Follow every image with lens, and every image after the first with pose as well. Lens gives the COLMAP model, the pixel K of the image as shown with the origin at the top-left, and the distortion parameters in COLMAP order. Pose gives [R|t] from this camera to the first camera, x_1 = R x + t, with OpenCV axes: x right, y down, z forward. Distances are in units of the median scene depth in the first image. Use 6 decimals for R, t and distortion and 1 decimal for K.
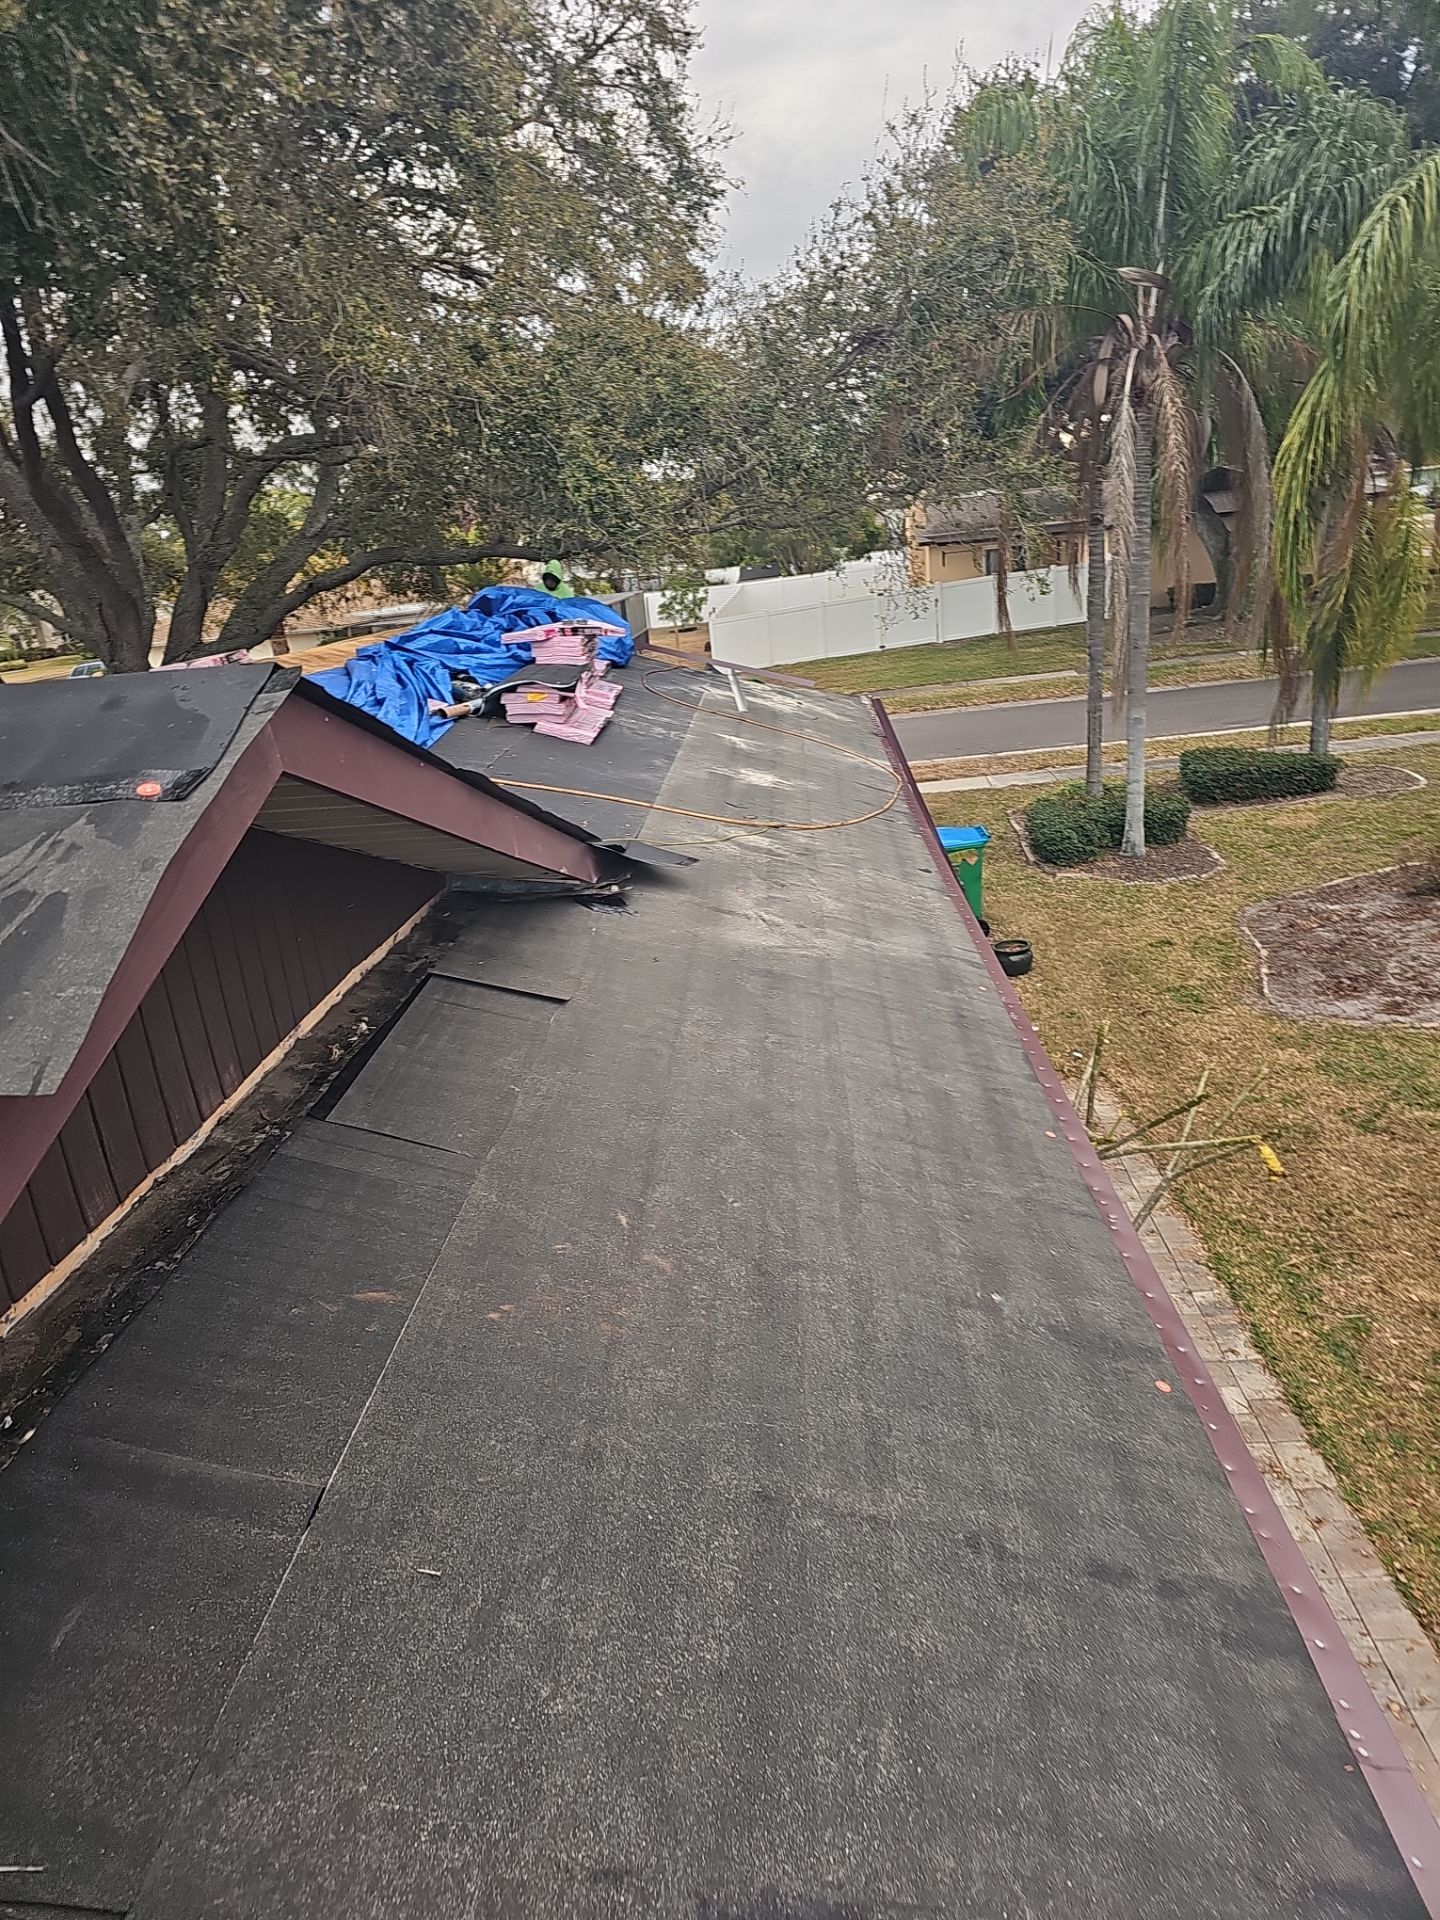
lens RADIAL K [[1236.3, 0, 720.8], [0, 1236.3, 972.7], [0, 0, 1]] dist [0.059068, -0.074593]
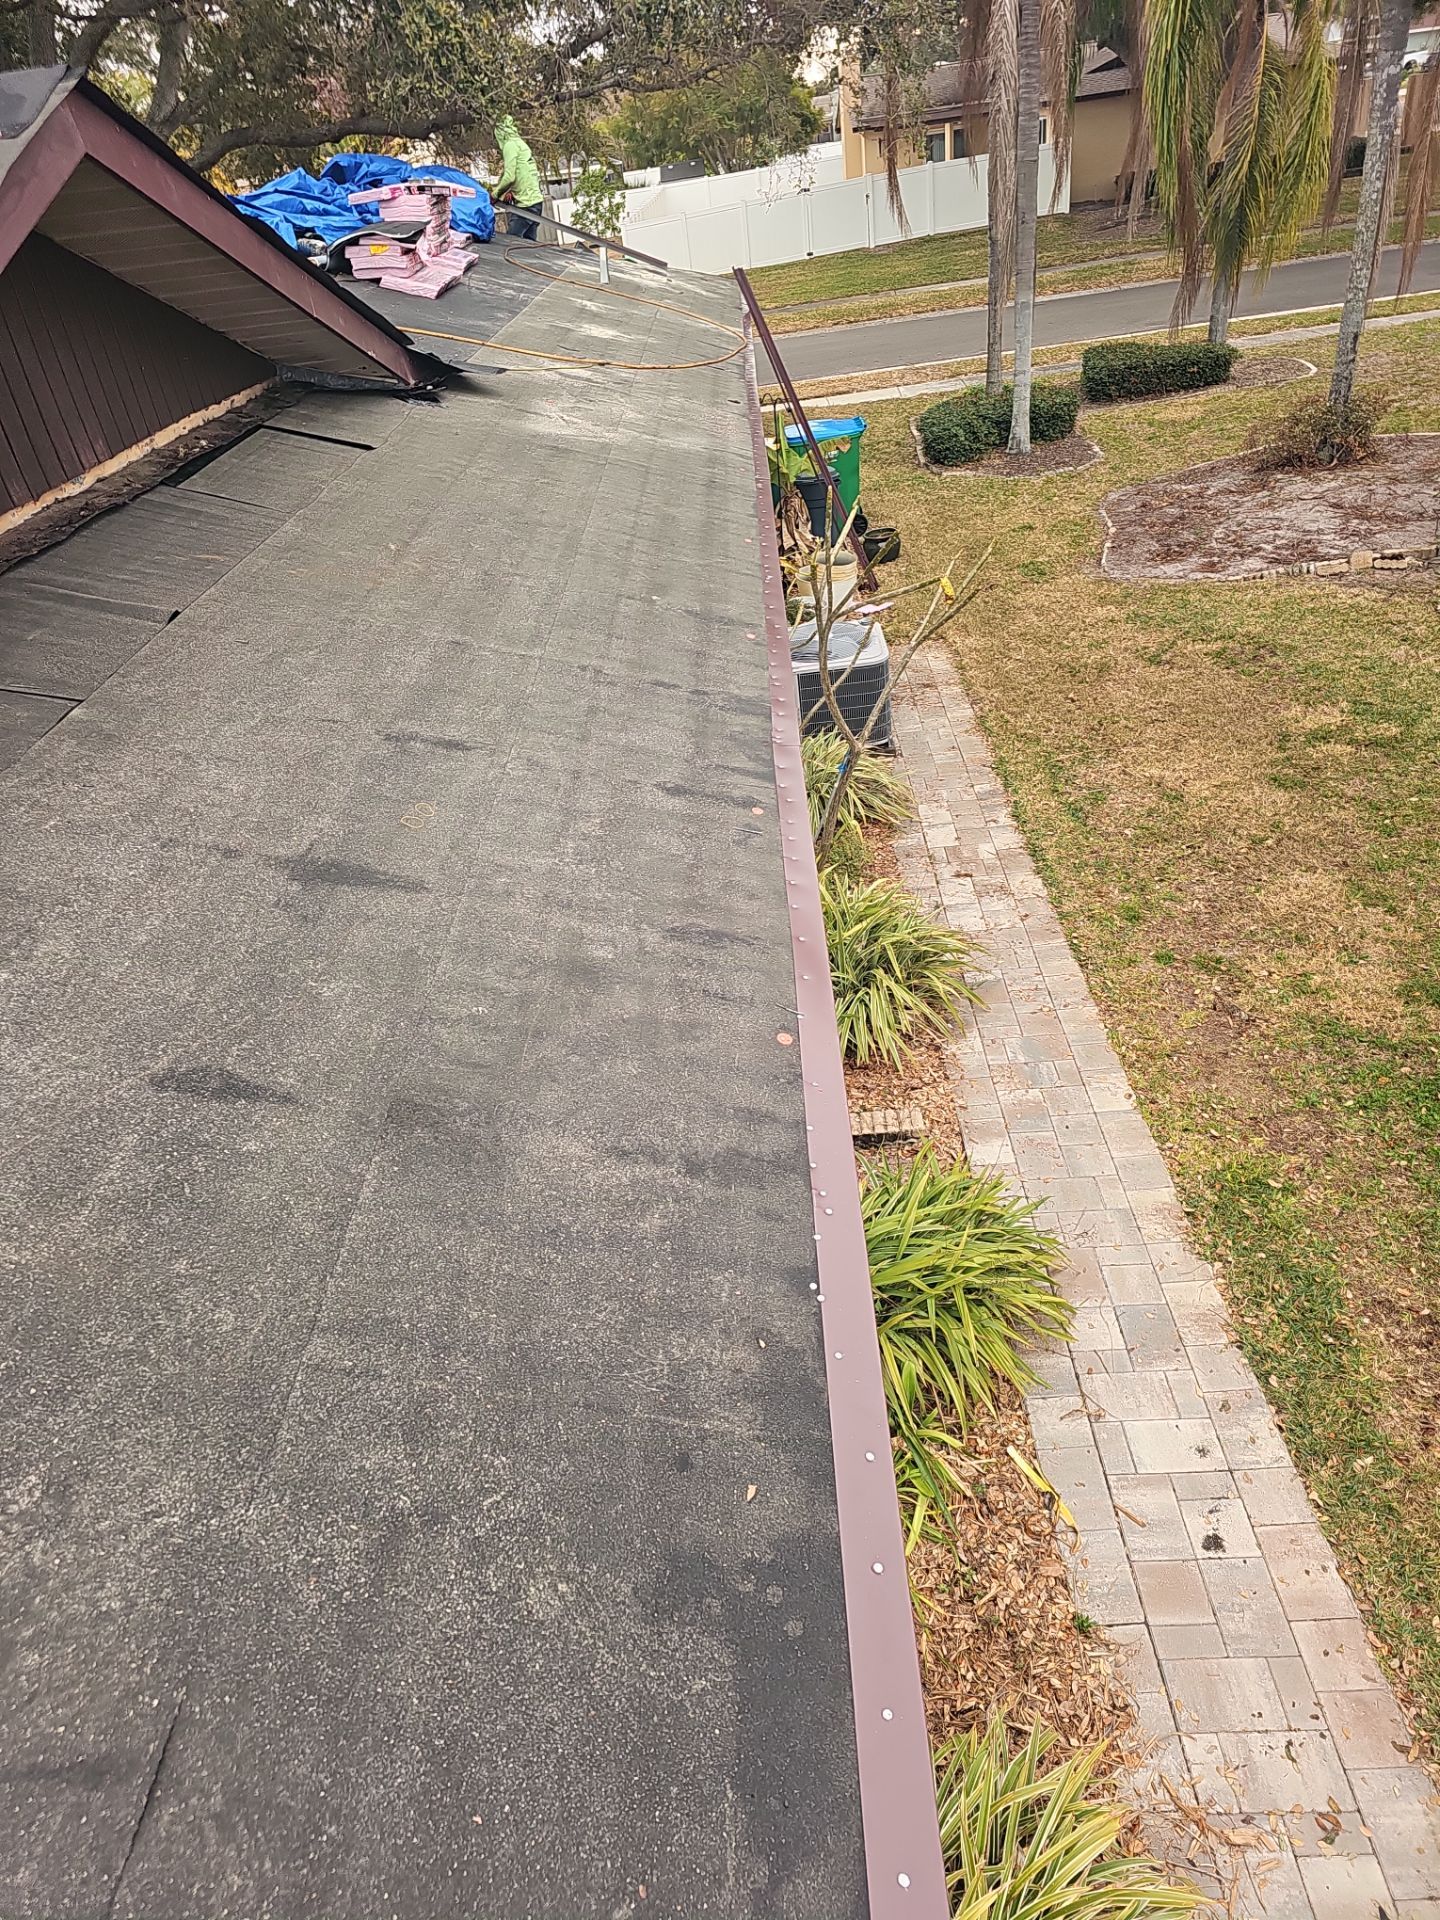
lens RADIAL K [[1236.3, 0, 720.8], [0, 1236.3, 972.7], [0, 0, 1]] dist [0.059068, -0.074593]
pose [[0.998617, -0.041993, 0.031646, 0.063959], [0.032664, 0.967047, 0.252493, 0.088238], [-0.041206, -0.251110, 0.967081, -0.147013]]
